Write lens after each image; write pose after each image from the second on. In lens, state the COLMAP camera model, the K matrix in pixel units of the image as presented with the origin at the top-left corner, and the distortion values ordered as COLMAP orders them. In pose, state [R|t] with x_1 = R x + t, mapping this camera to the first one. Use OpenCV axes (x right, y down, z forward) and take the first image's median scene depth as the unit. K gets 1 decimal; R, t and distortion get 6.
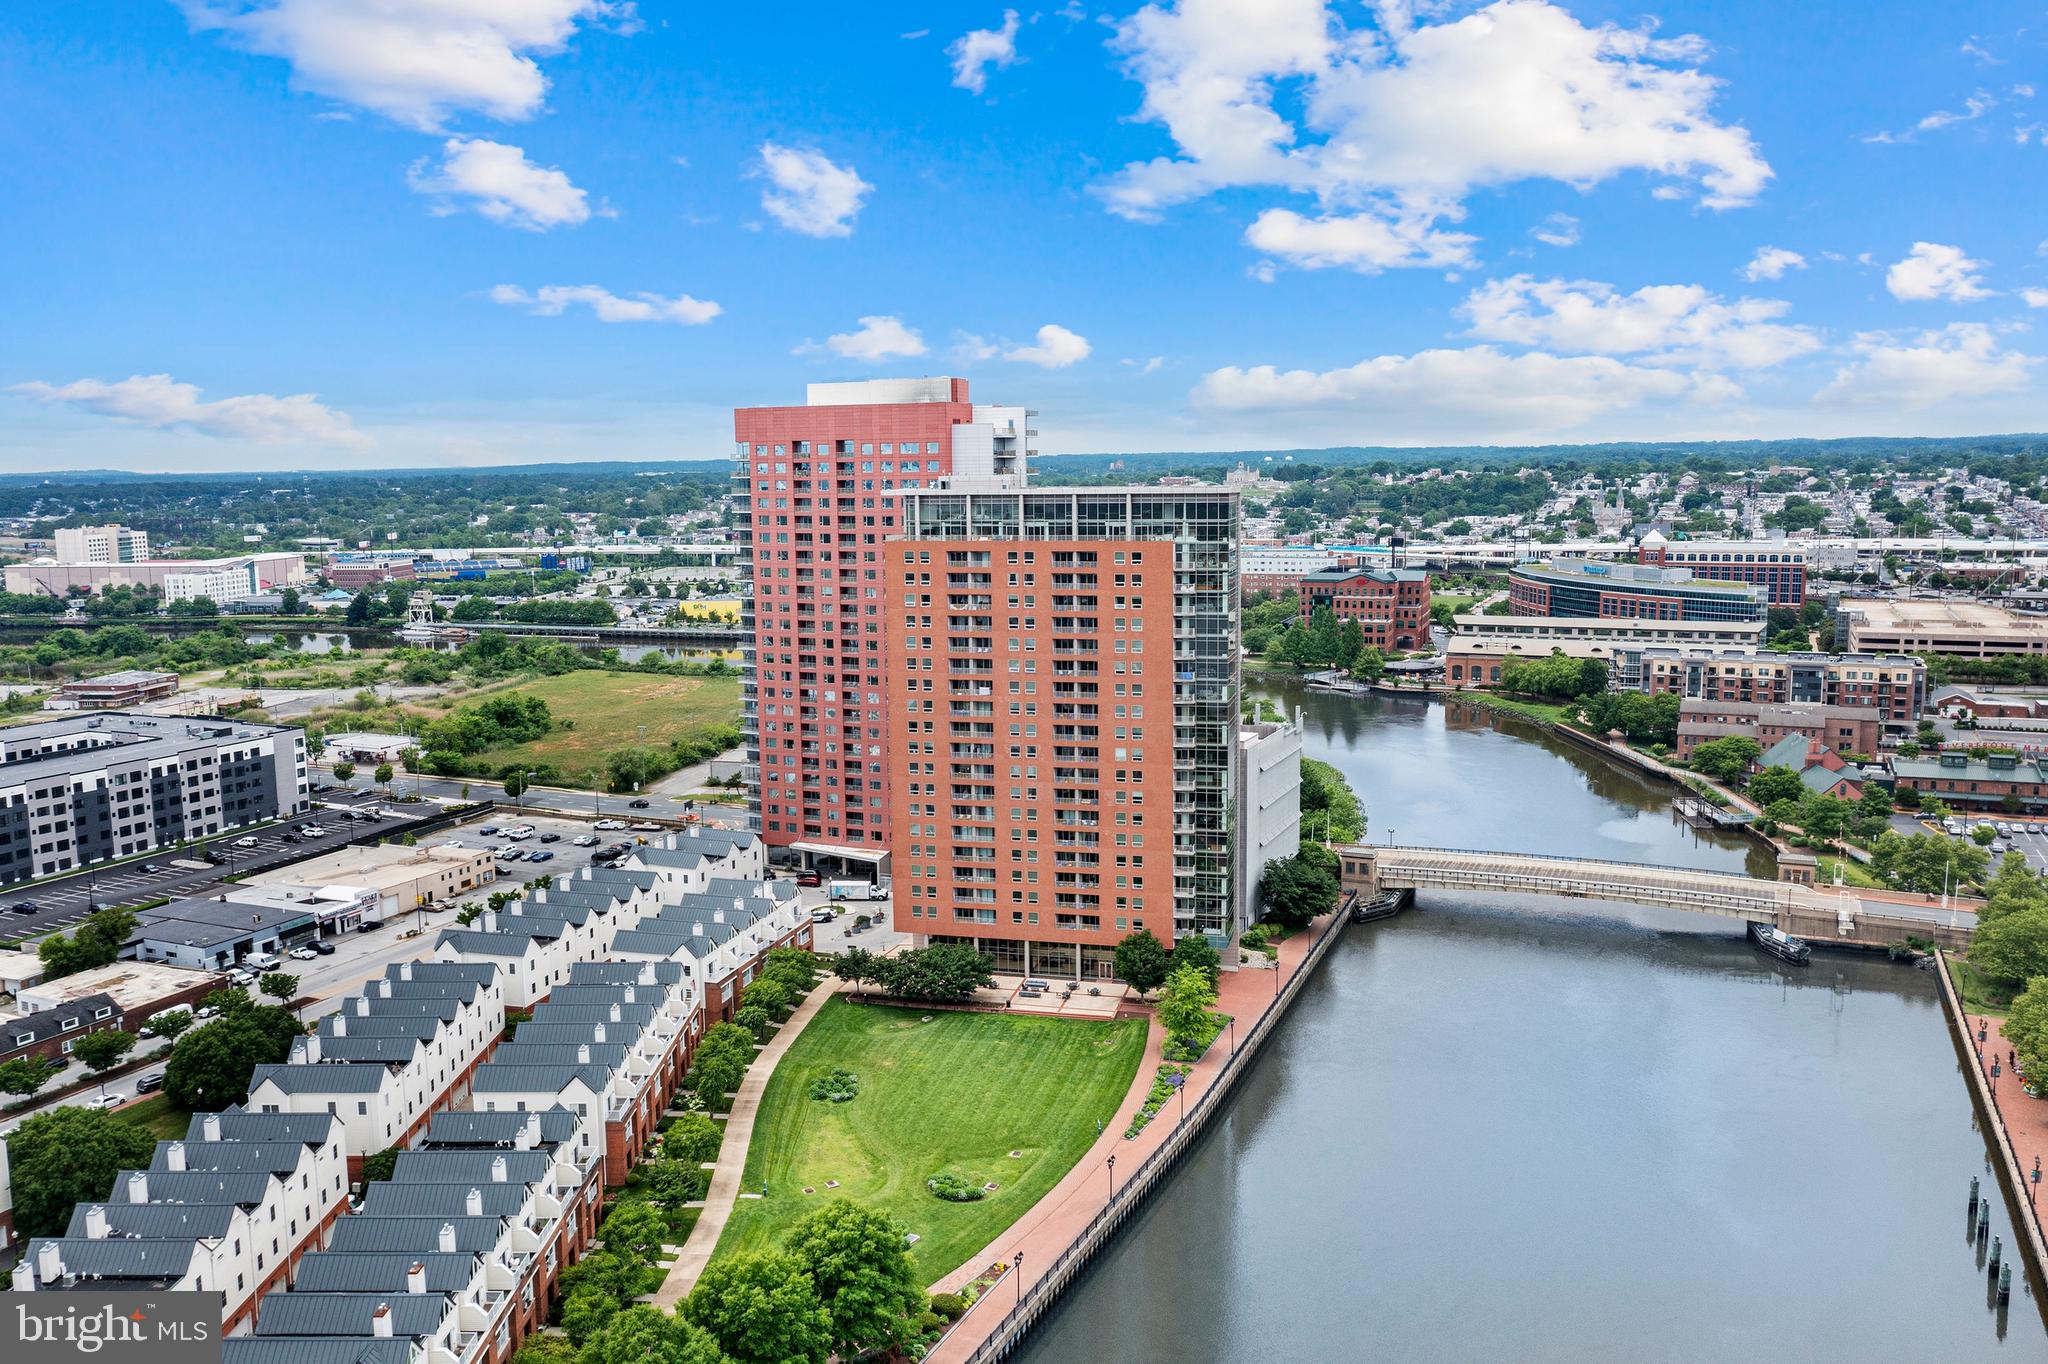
lens RADIAL K [[1623.5, 0, 1024.0], [0, 1623.5, 682.0], [0, 0, 1]] dist [-0.007539, 0.001262]
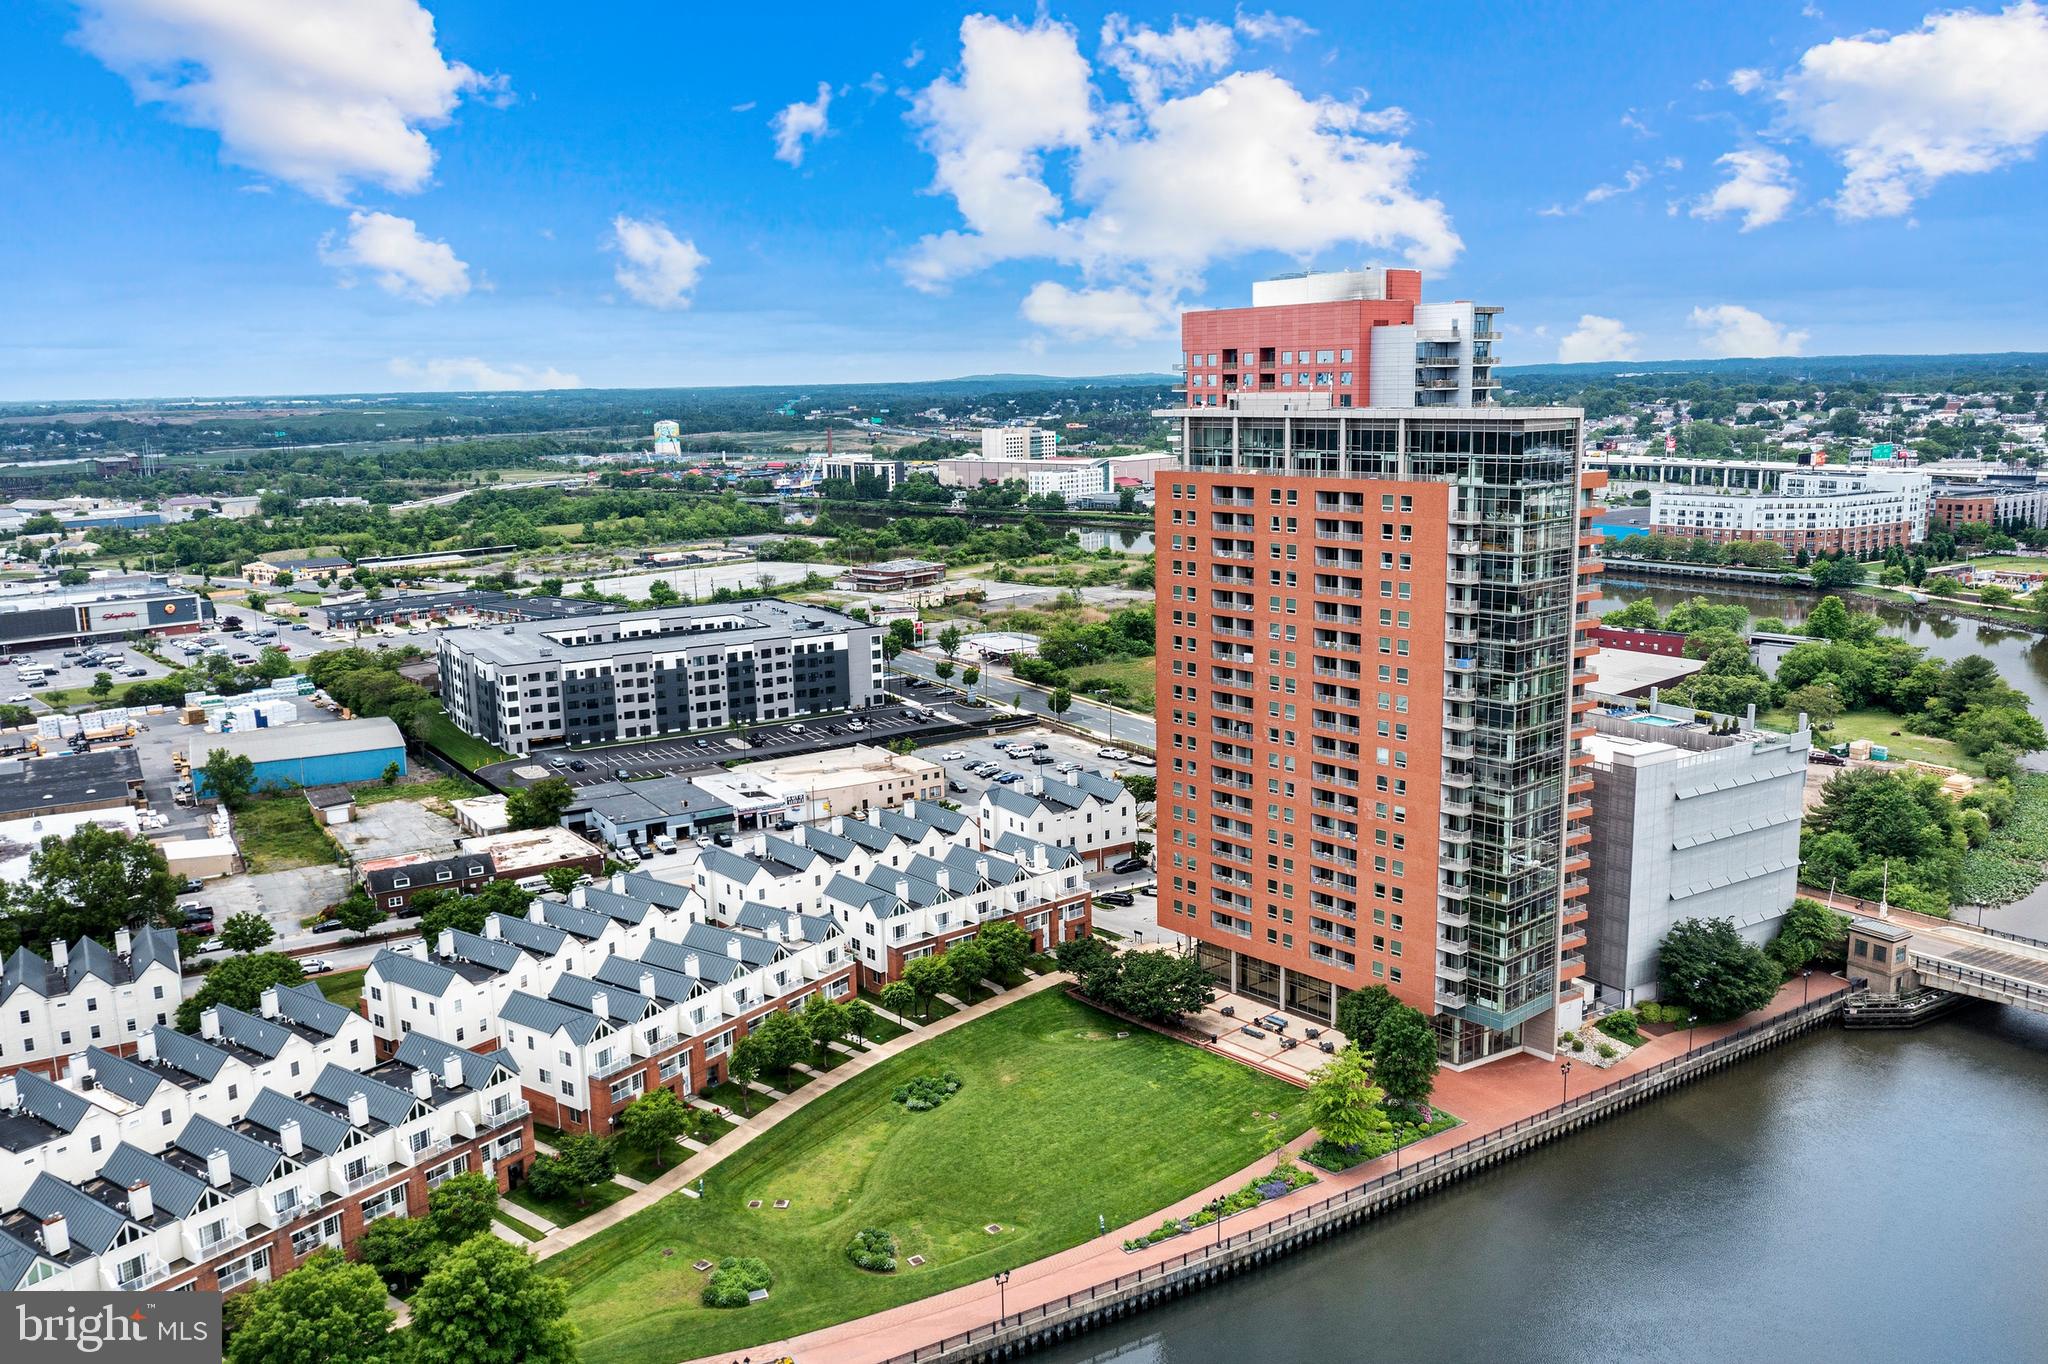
lens RADIAL K [[1623.5, 0, 1024.0], [0, 1623.5, 682.0], [0, 0, 1]] dist [-0.007539, 0.001262]
pose [[0.826597, 0.100023, -0.553835, 0.283941], [-0.066809, 0.994561, 0.079907, -0.034005], [0.558815, -0.029050, 0.828783, 0.216250]]
